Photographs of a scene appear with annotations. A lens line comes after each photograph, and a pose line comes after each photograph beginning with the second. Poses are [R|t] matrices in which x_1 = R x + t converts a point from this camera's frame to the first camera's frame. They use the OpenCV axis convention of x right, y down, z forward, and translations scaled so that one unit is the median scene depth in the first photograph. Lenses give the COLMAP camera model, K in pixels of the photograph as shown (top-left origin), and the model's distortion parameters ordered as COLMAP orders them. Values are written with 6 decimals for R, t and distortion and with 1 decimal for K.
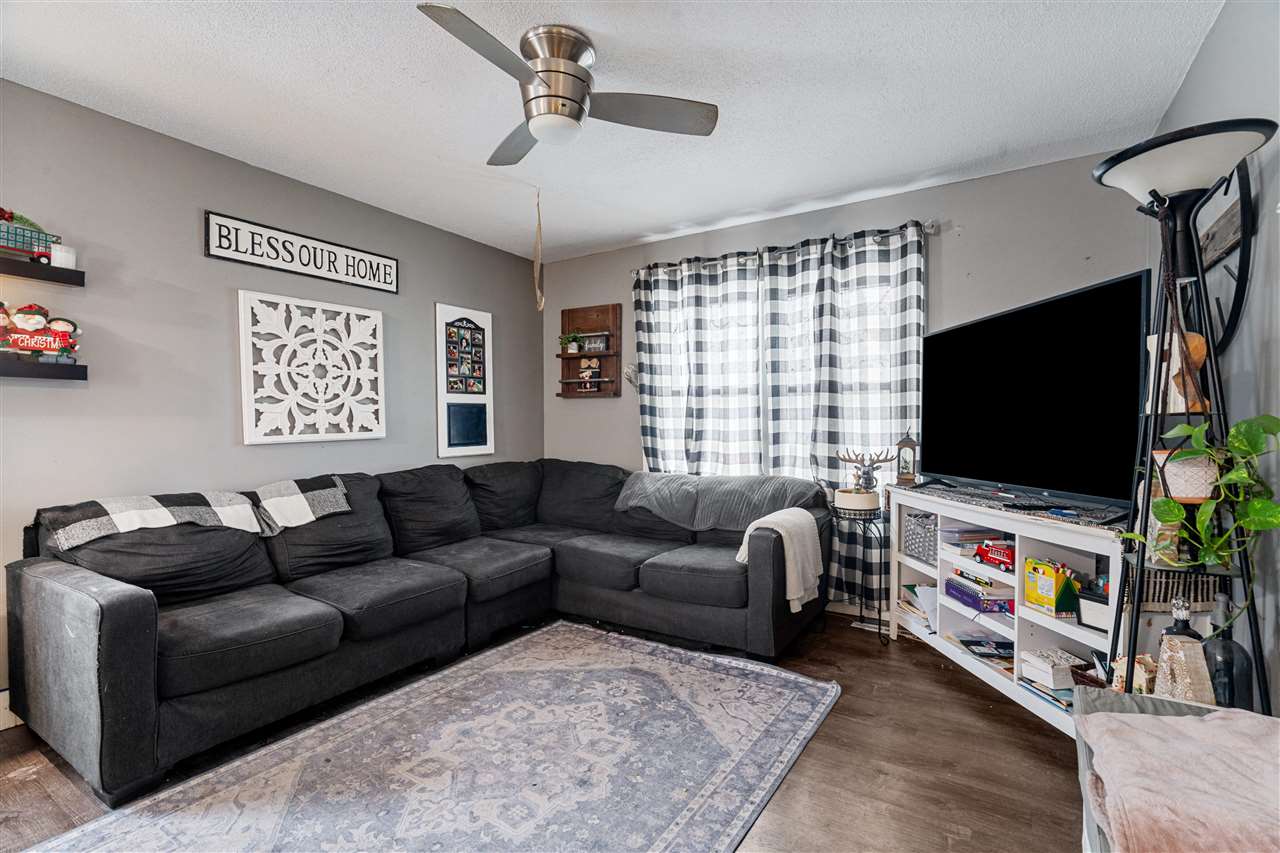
lens RADIAL K [[574.1, 0, 640.0], [0, 574.1, 426.5], [0, 0, 1]] dist [0.003034, 0.000327]
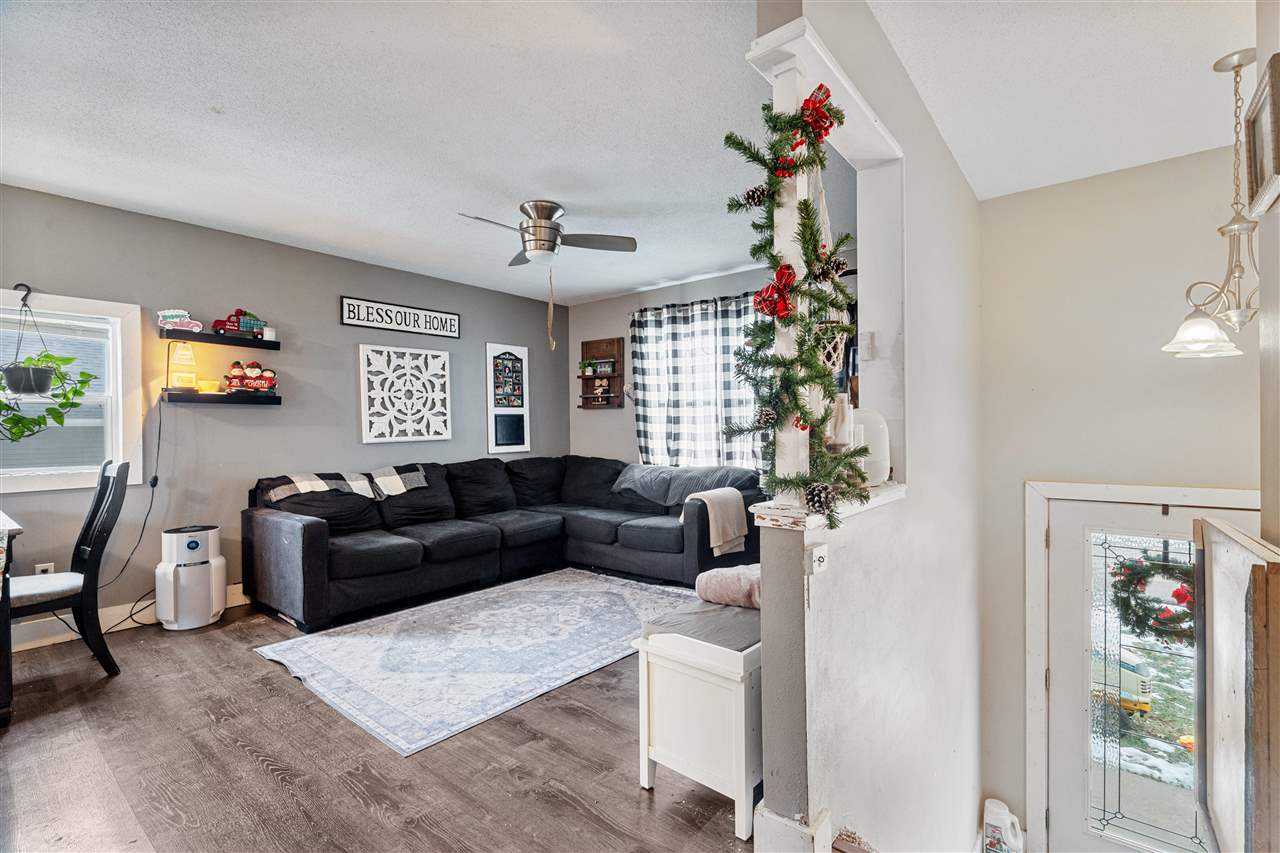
lens RADIAL K [[574.1, 0, 640.0], [0, 574.1, 426.5], [0, 0, 1]] dist [0.003034, 0.000327]
pose [[0.992951, -0.006980, -0.118322, 0.218428], [0.005959, 0.999942, -0.008975, 0.003834], [0.118378, 0.008206, 0.992935, -0.413760]]
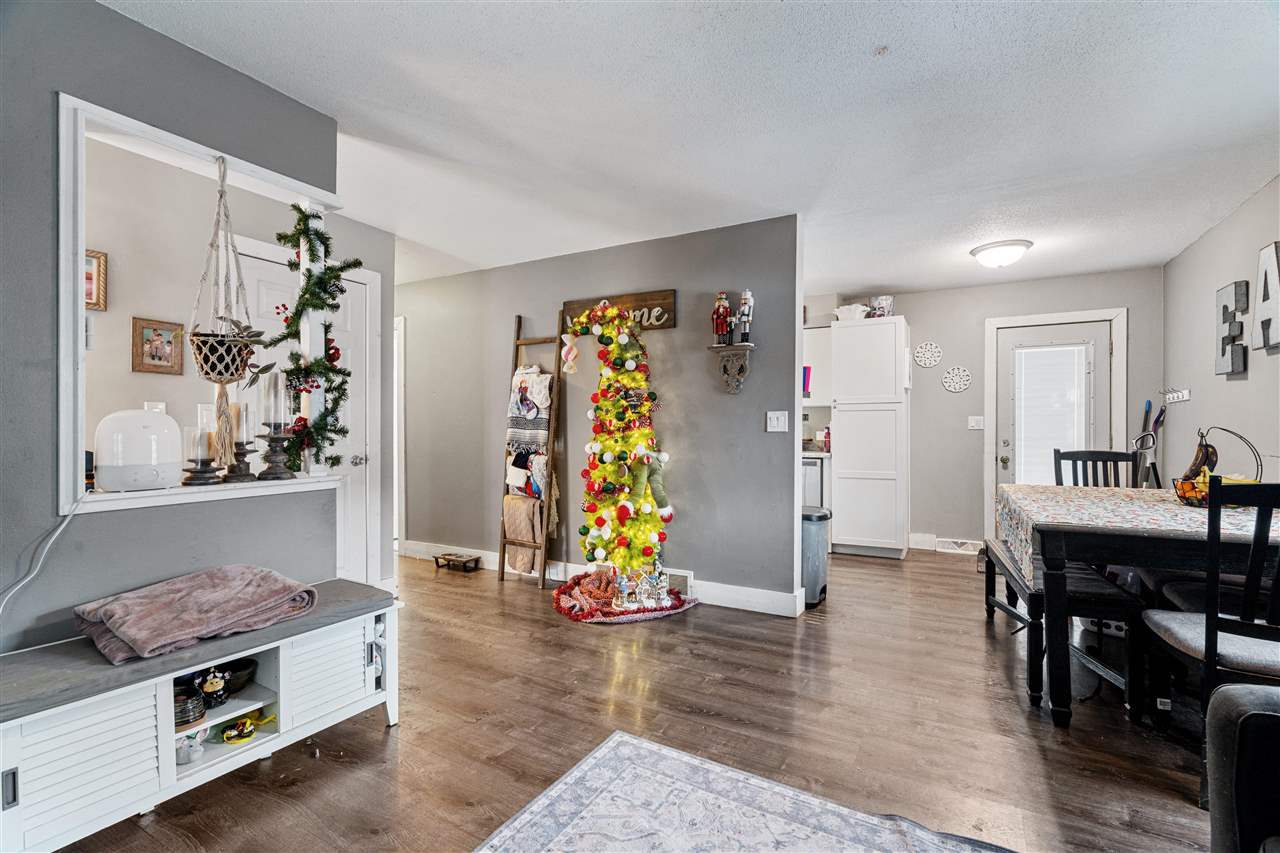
lens RADIAL K [[581.4, 0, 640.0], [0, 581.4, 426.5], [0, 0, 1]] dist [0.083398, 0.000059]
pose [[-0.997633, 0.007714, -0.068325, -0.103779], [0.006969, 0.999914, 0.011136, -0.010288], [0.068405, 0.010633, -0.997601, 0.916205]]
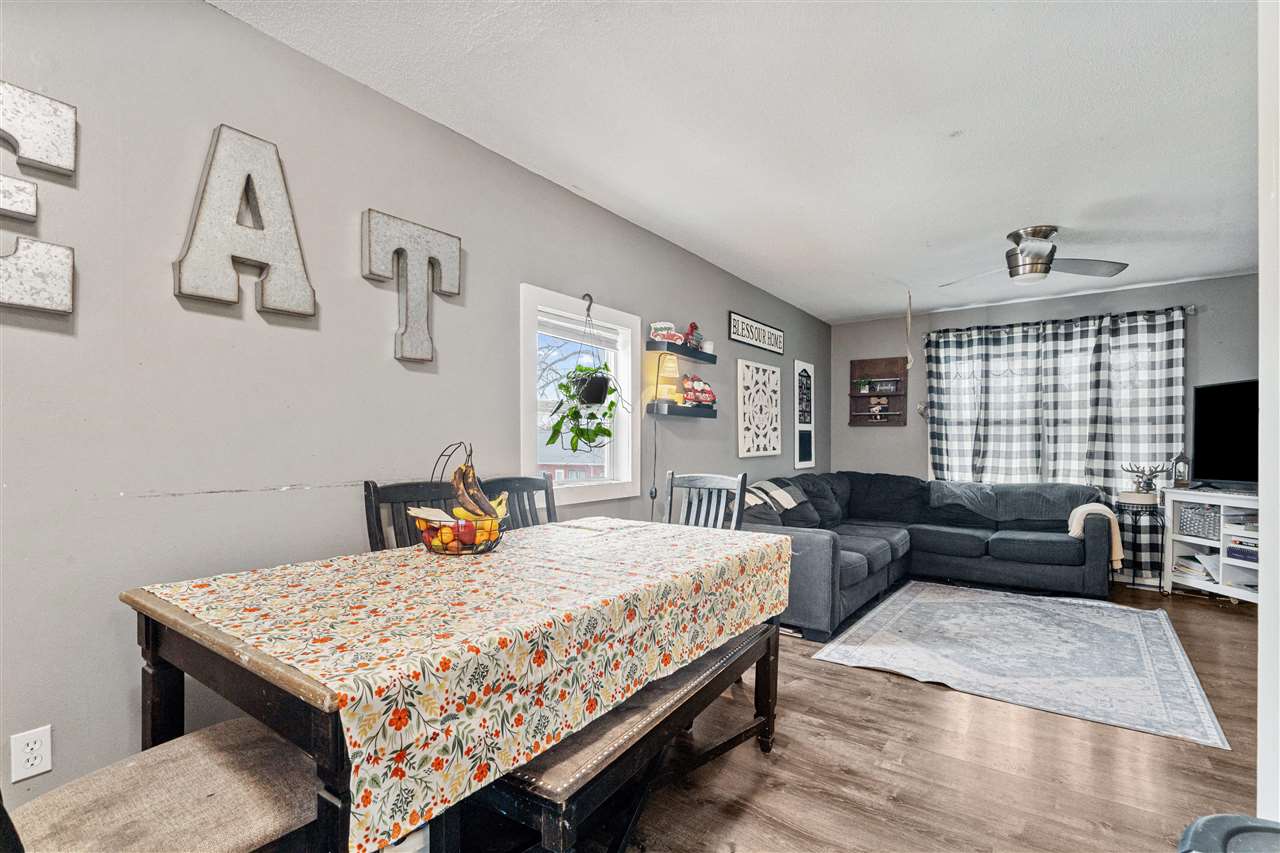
lens RADIAL K [[578.0, 0, 651.1], [0, 578.0, 445.9], [0, 0, 1]] dist [0.013579, -0.000027]
pose [[0.998596, 0.003900, -0.052836, -0.772447], [-0.004330, 0.999958, -0.008028, 0.012301], [0.052802, 0.008246, 0.998571, -0.538445]]
